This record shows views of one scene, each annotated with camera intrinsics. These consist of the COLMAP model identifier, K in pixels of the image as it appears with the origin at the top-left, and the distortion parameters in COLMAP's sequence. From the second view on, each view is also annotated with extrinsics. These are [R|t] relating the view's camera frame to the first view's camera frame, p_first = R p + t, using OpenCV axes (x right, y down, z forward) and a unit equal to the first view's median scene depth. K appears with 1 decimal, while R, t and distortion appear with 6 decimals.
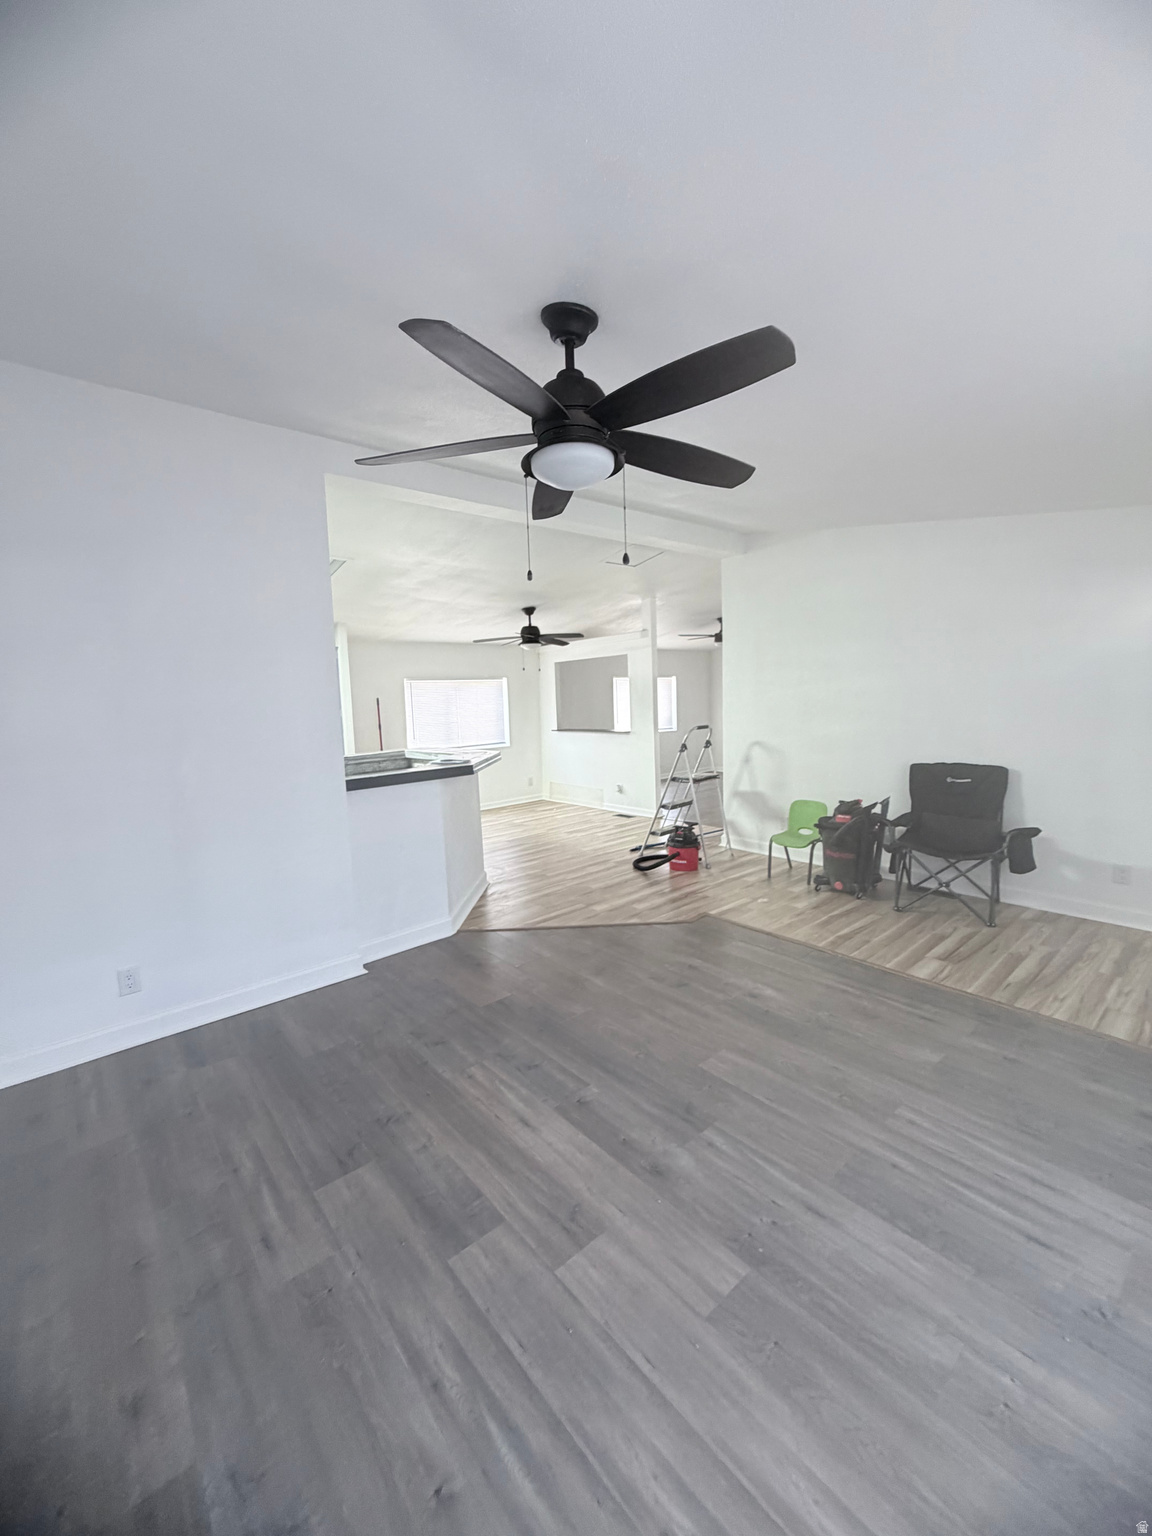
lens RADIAL K [[613.1, 0, 579.8], [0, 613.1, 762.3], [0, 0, 1]] dist [0.001348, 0.000773]
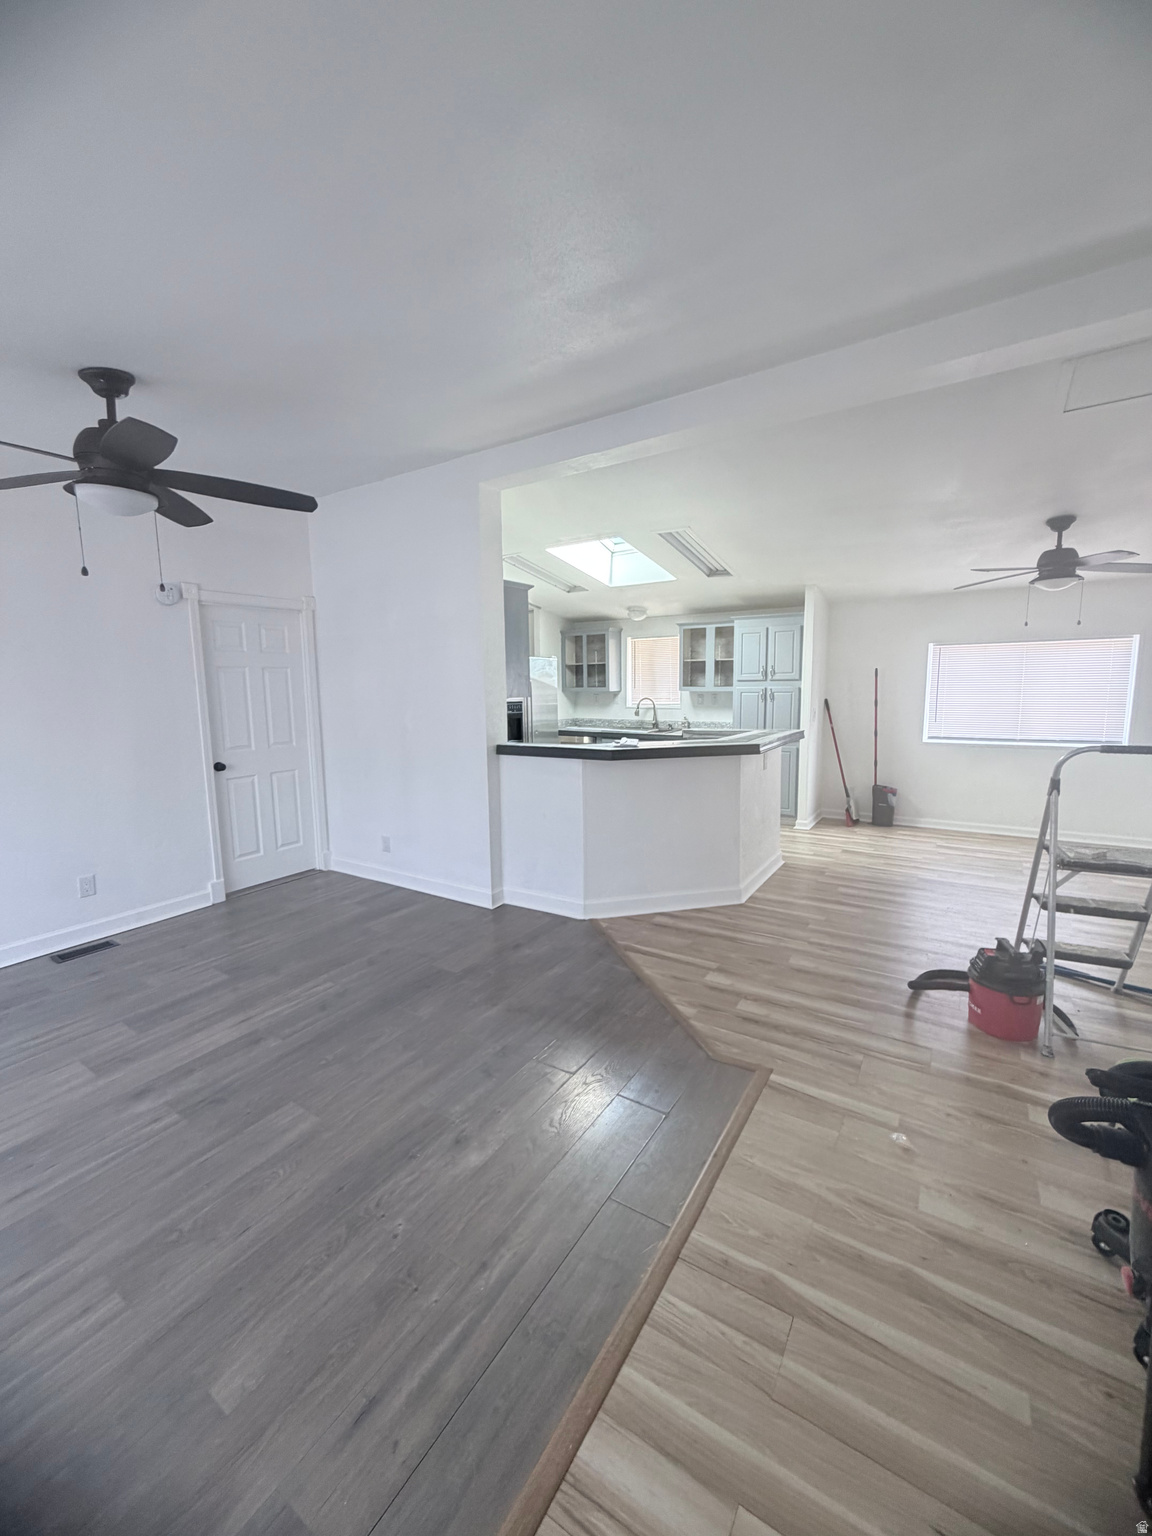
lens RADIAL K [[613.1, 0, 580.3], [0, 613.1, 767.3], [0, 0, 1]] dist [0.001348, 0.000773]
pose [[0.289664, 0.161018, -0.943487, 0.818383], [-0.094288, 0.985753, 0.139284, -0.114425], [0.952473, 0.048614, 0.300719, 0.838235]]
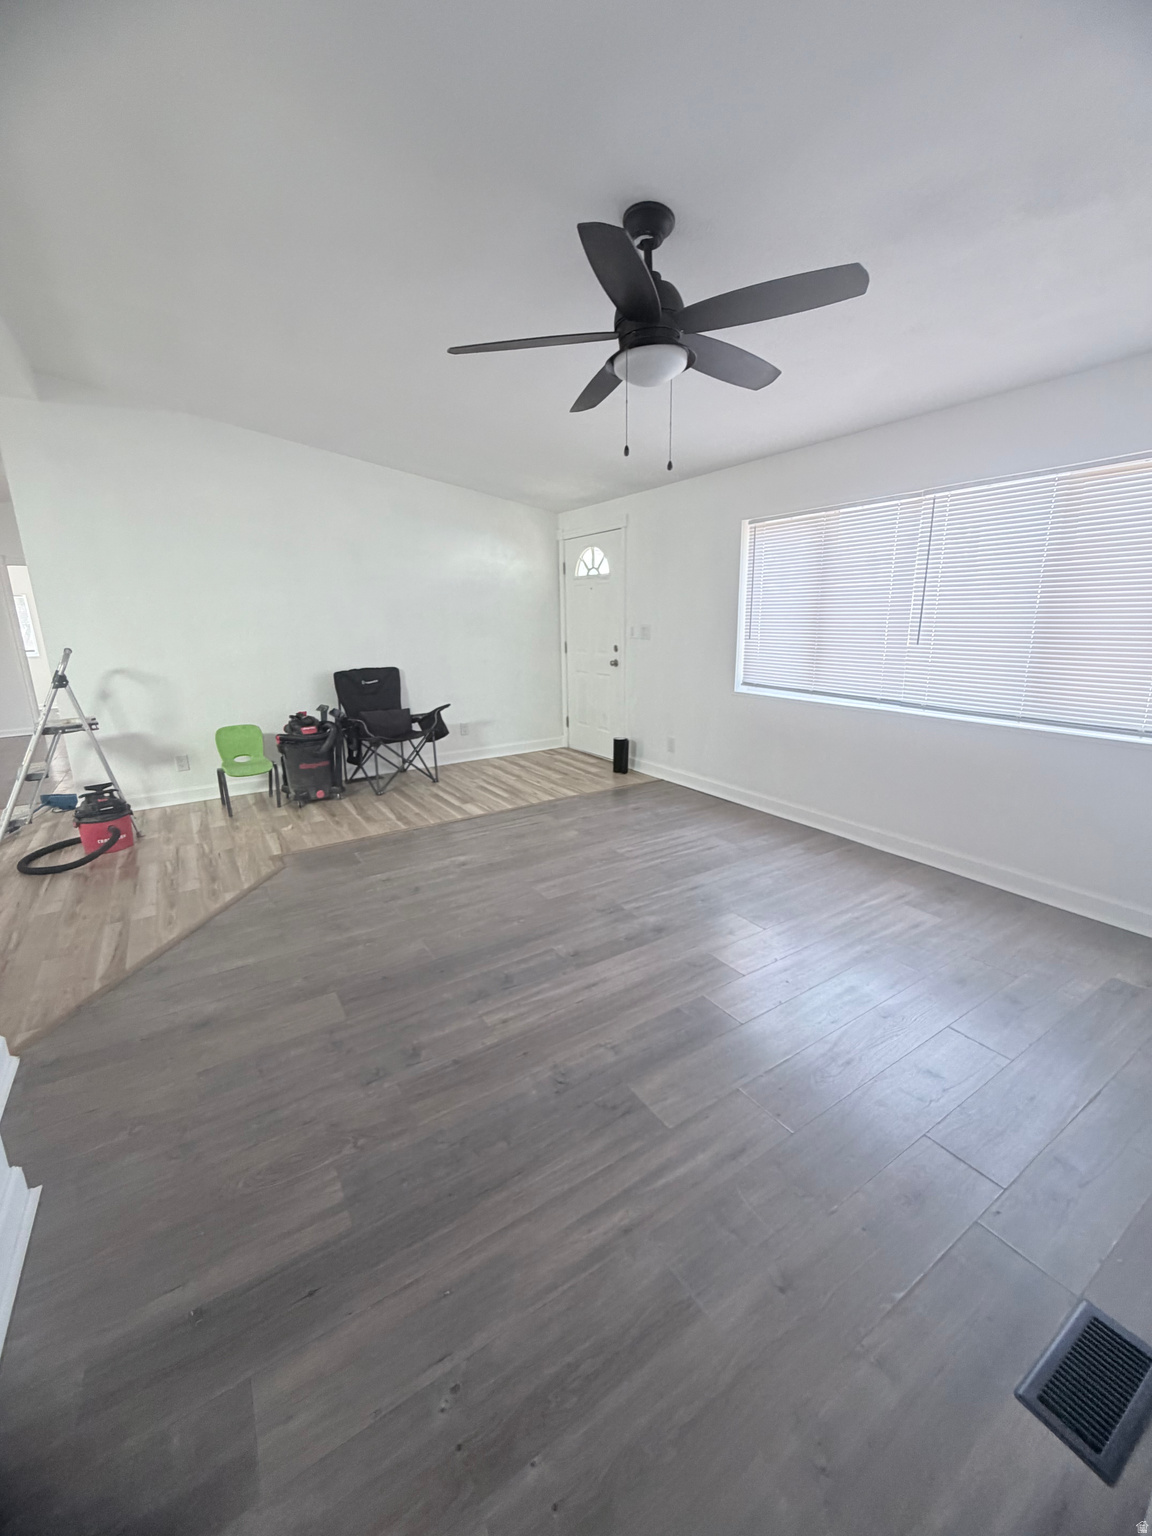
lens RADIAL K [[613.1, 0, 573.5], [0, 613.1, 760.0], [0, 0, 1]] dist [0.001348, 0.000773]
pose [[0.141280, -0.201387, 0.969269, -0.698319], [0.117799, 0.975554, 0.185523, 0.003490], [-0.982936, 0.087968, 0.161549, 0.551741]]
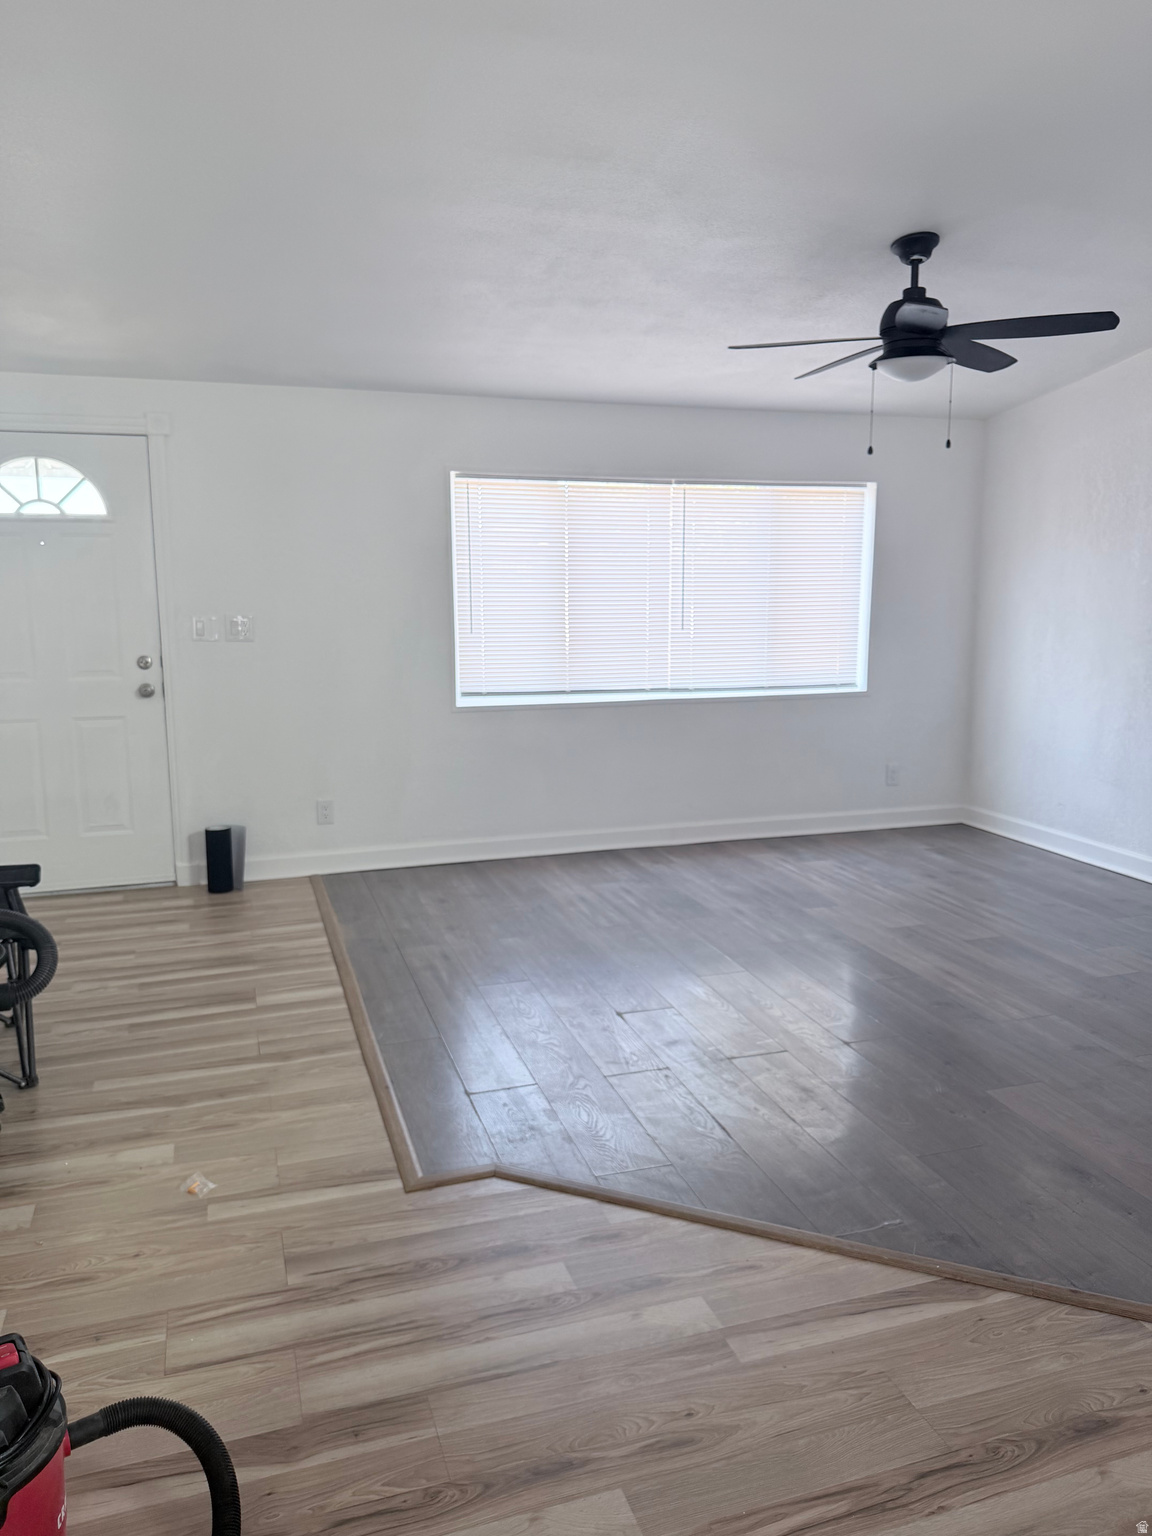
lens RADIAL K [[1088.6, 0, 561.8], [0, 1088.6, 766.2], [0, 0, 1]] dist [0.052432, -0.036859]
pose [[-0.919160, -0.026240, 0.393008, -0.137156], [0.076161, 0.967109, 0.242694, -0.158520], [-0.386450, 0.253007, -0.886930, 1.857338]]
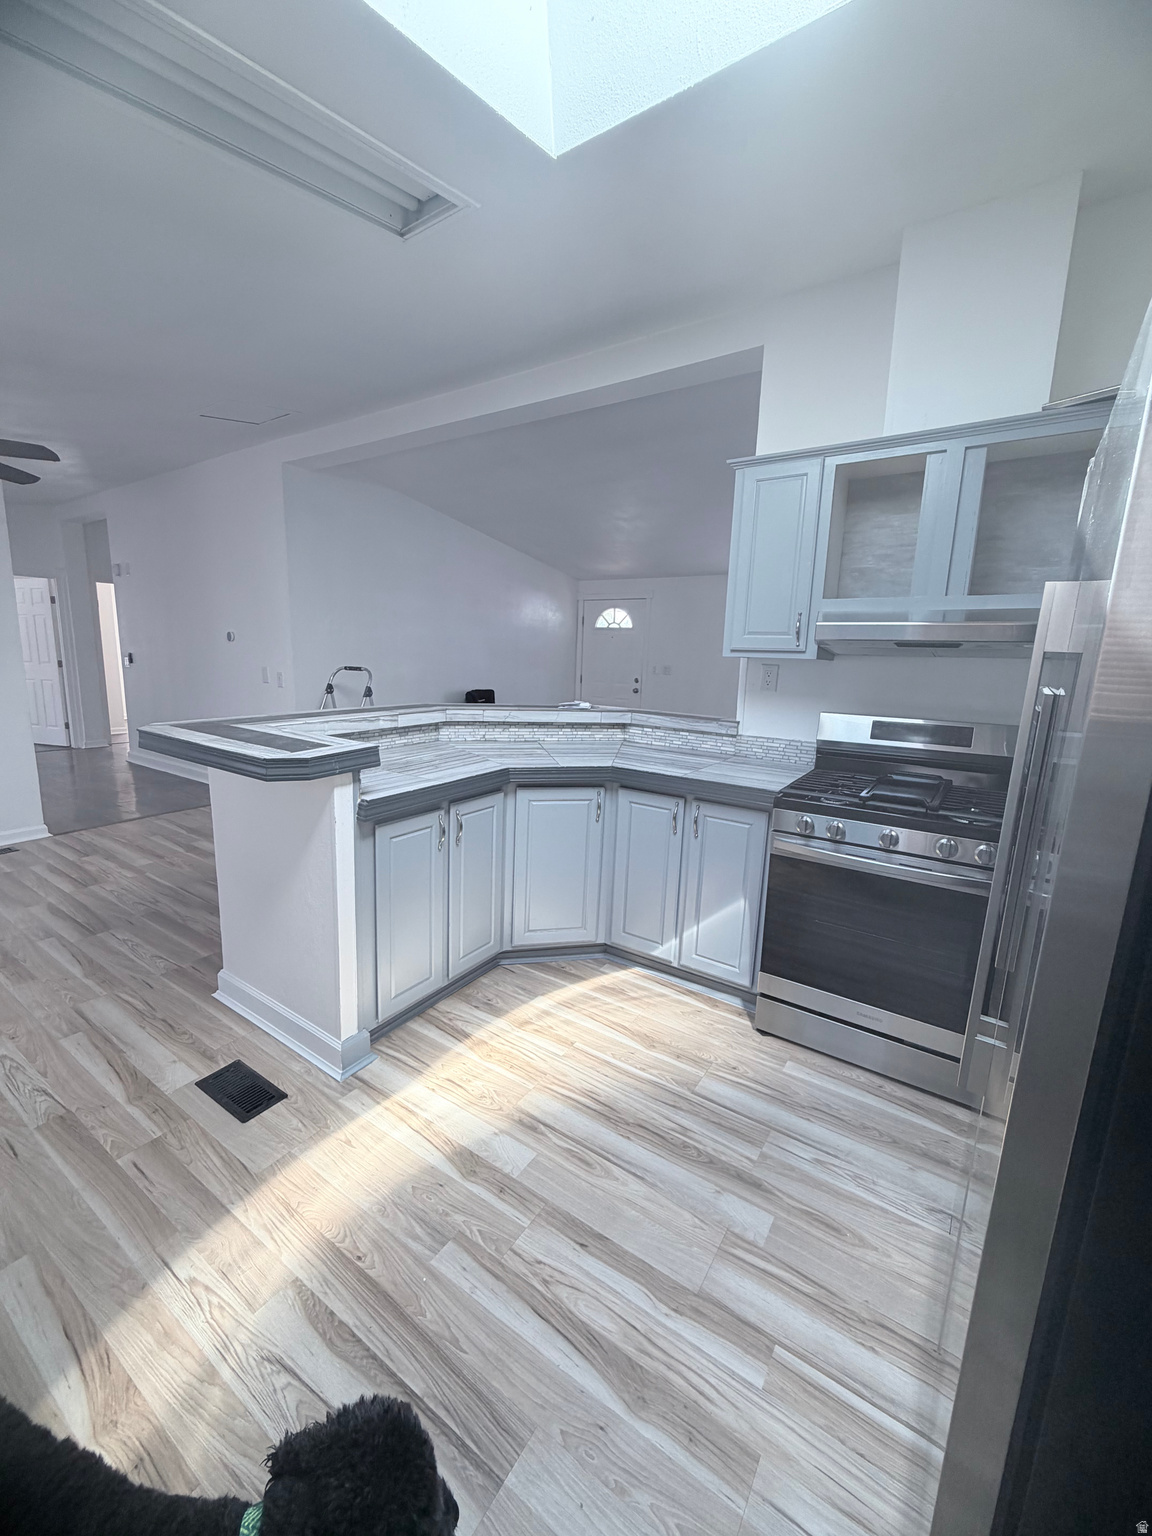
lens RADIAL K [[613.1, 0, 577.0], [0, 613.1, 761.9], [0, 0, 1]] dist [0.001348, 0.000773]
pose [[-0.261929, -0.146969, 0.953831, -1.242745], [0.078333, 0.981838, 0.172795, -0.089182], [-0.961903, 0.119976, -0.245659, 1.526551]]
